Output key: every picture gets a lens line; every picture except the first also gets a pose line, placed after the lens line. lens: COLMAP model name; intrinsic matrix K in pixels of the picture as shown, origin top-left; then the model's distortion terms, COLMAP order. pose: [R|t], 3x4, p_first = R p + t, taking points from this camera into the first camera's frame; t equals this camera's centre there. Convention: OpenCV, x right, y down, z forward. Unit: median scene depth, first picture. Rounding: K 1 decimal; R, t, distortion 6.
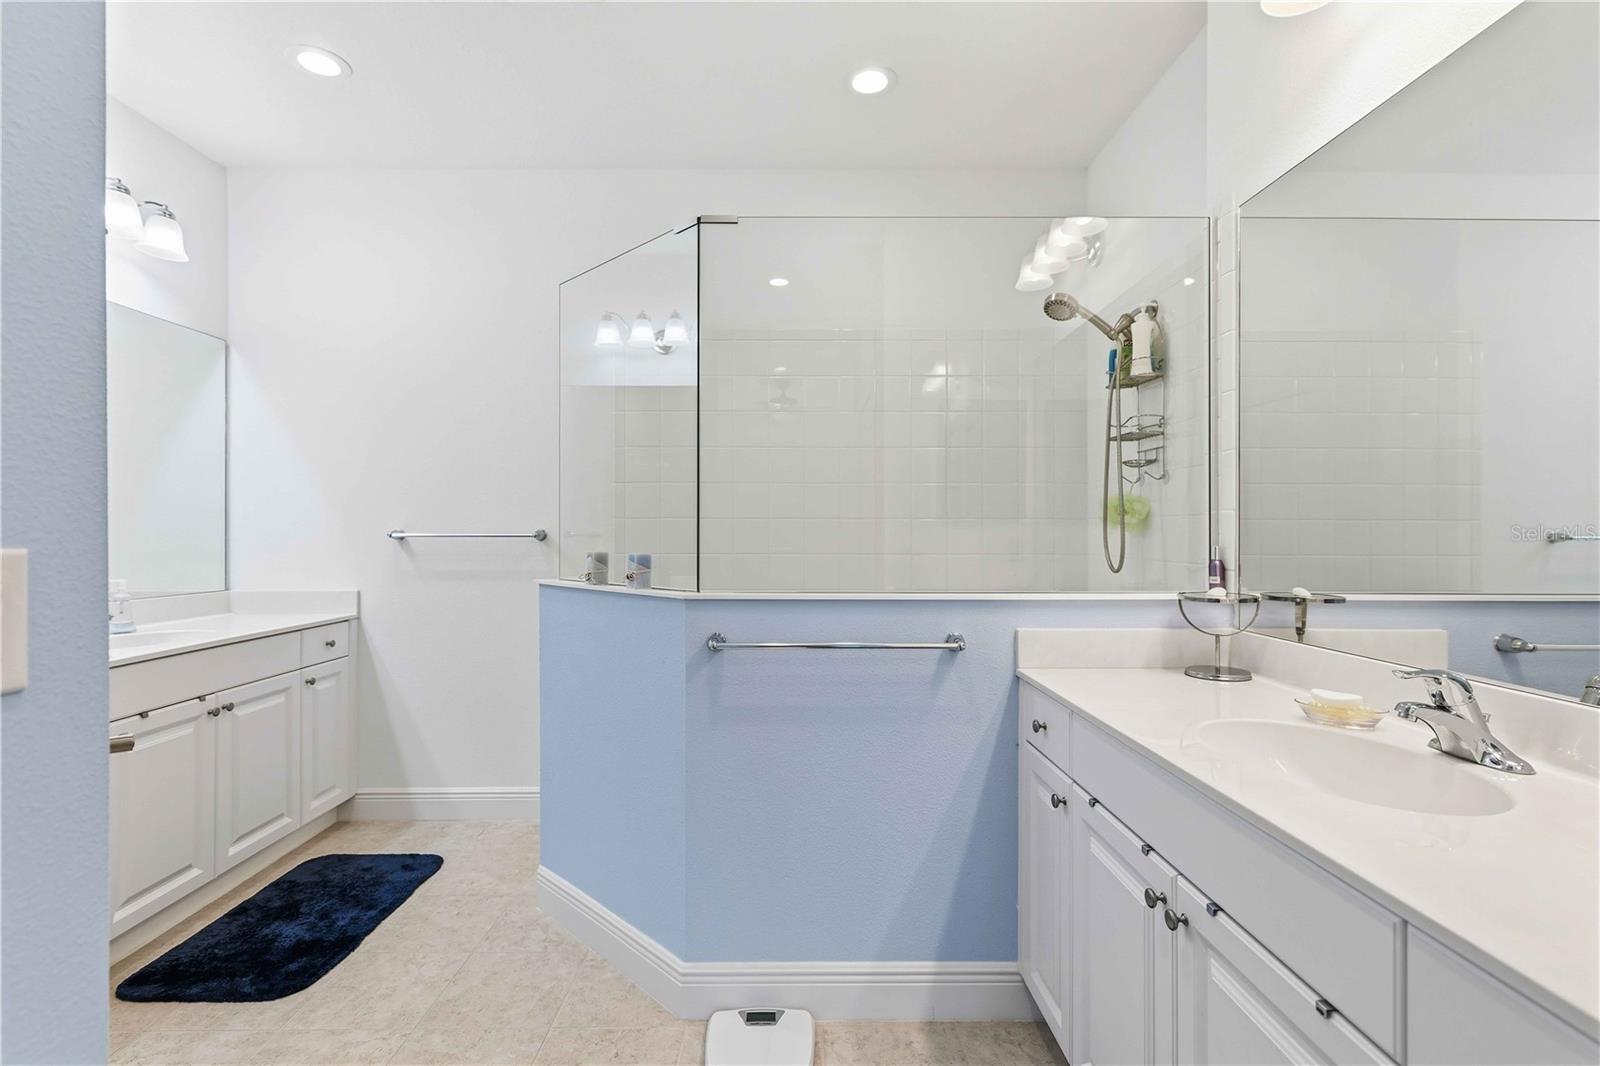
lens RADIAL K [[733.3, 0, 786.2], [0, 733.3, 538.2], [0, 0, 1]] dist [0.003557, -0.000129]
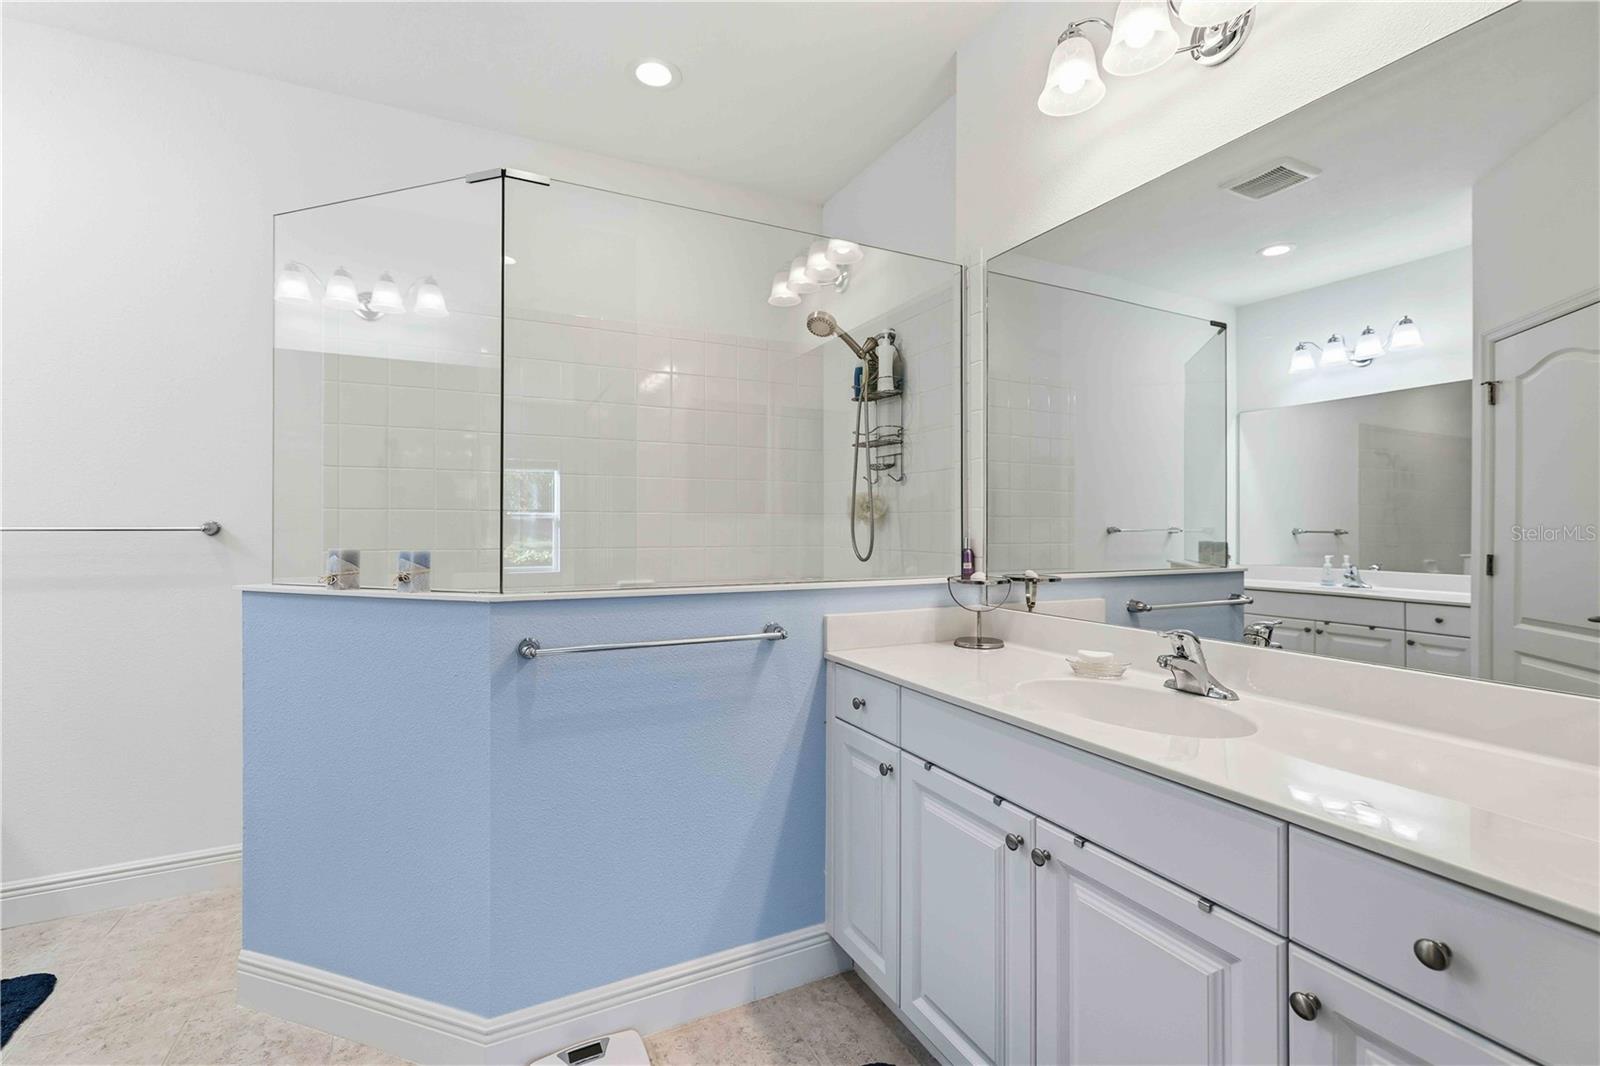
lens RADIAL K [[694.6, 0, 791.1], [0, 694.6, 526.8], [0, 0, 1]] dist [-0.000898, 0.001674]
pose [[0.898875, 0.000146, 0.438205, -0.178124], [0.002194, 0.999986, -0.004833, -0.002146], [-0.438200, 0.005306, 0.898862, 0.097756]]
